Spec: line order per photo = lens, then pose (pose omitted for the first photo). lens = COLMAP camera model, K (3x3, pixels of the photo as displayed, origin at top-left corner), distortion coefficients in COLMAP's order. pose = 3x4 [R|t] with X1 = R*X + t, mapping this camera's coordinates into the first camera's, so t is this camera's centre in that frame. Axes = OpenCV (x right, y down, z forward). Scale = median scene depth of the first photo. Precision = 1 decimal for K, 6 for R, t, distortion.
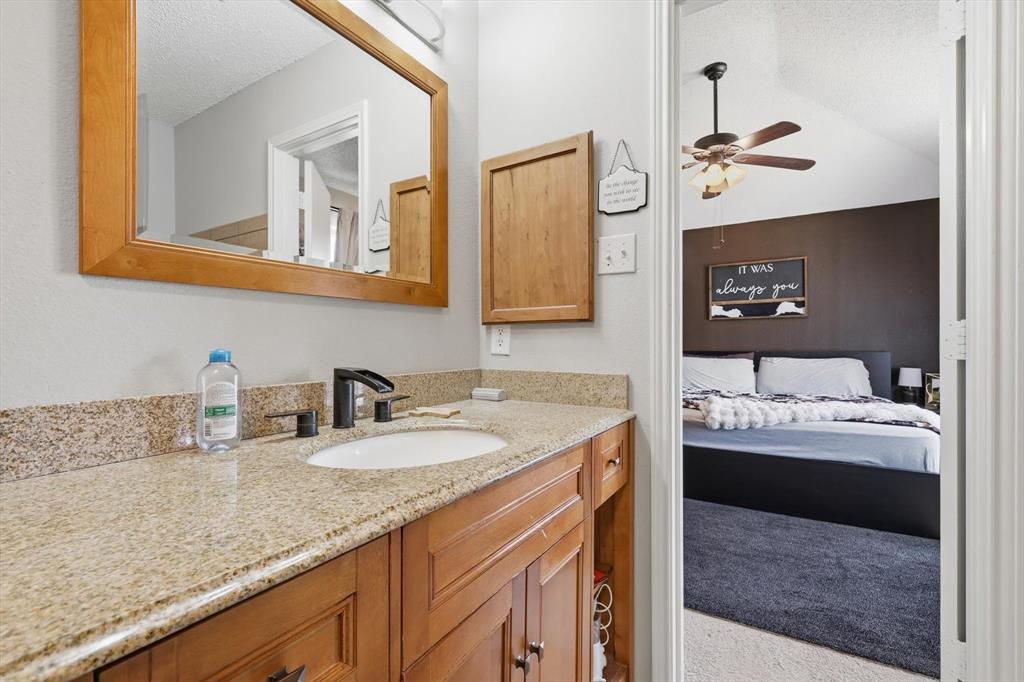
lens RADIAL K [[451.3, 0, 512.0], [0, 451.3, 341.0], [0, 0, 1]] dist [0.000979, -0.000180]
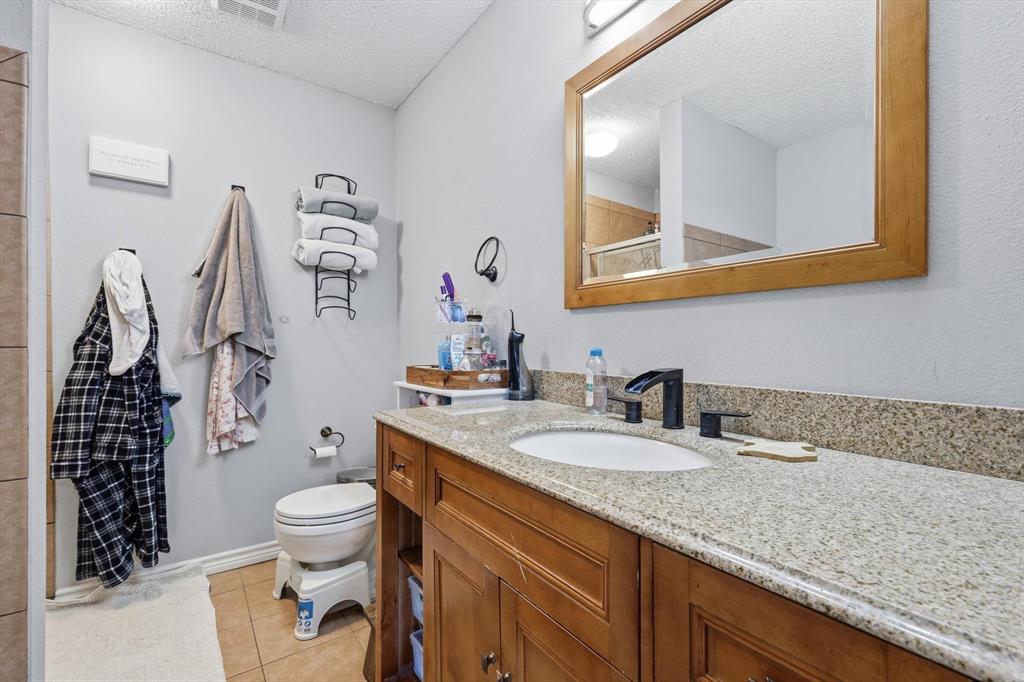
lens RADIAL K [[451.3, 0, 512.0], [0, 451.3, 341.0], [0, 0, 1]] dist [0.000979, -0.000180]
pose [[-0.376706, -0.000610, -0.926333, 0.706026], [-0.000367, 1.000000, -0.000510, -0.002377], [0.926333, 0.000148, -0.376707, 1.061100]]
